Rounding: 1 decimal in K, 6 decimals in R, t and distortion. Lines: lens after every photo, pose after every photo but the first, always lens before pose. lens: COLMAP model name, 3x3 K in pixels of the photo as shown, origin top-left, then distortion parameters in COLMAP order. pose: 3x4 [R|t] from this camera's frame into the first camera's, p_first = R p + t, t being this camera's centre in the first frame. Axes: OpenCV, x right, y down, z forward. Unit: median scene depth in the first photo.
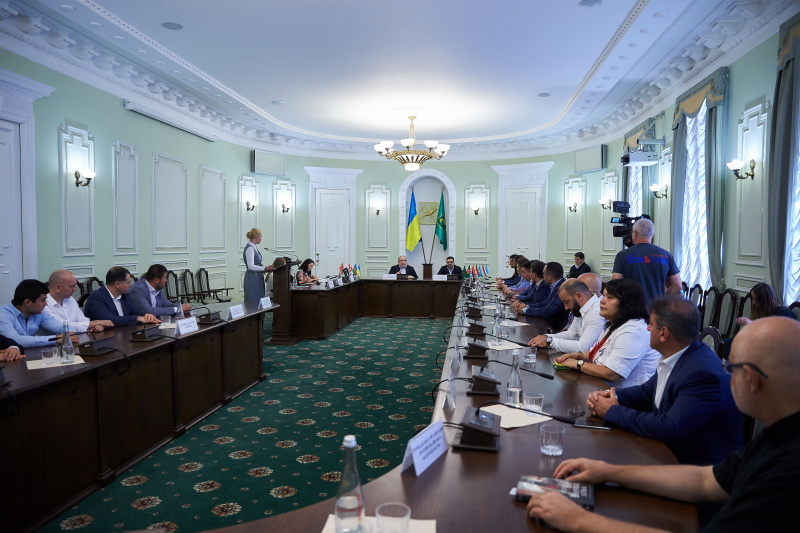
lens RADIAL K [[552.3, 0, 399.3], [0, 552.3, 269.0], [0, 0, 1]] dist [-0.035165, -0.003136]
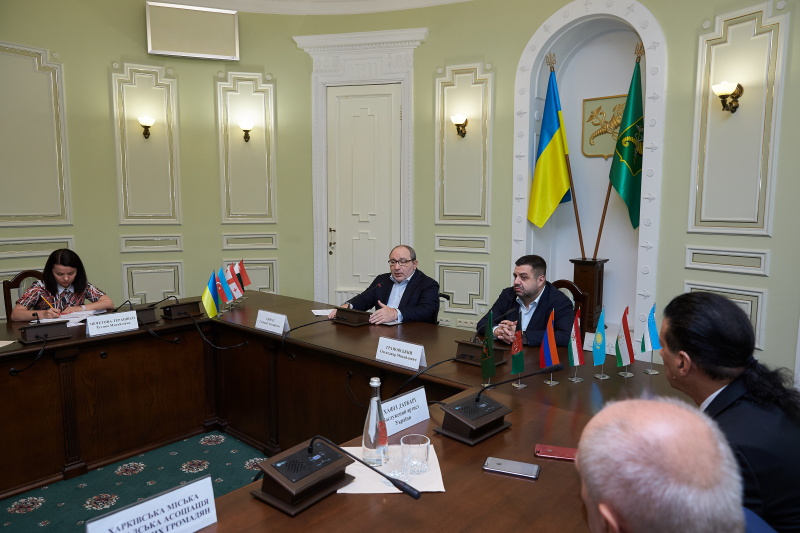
lens RADIAL K [[552.3, 0, 390.3], [0, 552.3, 285.1], [0, 0, 1]] dist [-0.035165, -0.003136]
pose [[0.835311, 0.075550, -0.544562, 0.149086], [-0.025361, 0.994754, 0.099106, -0.026374], [0.549192, -0.068974, 0.832845, 0.609861]]
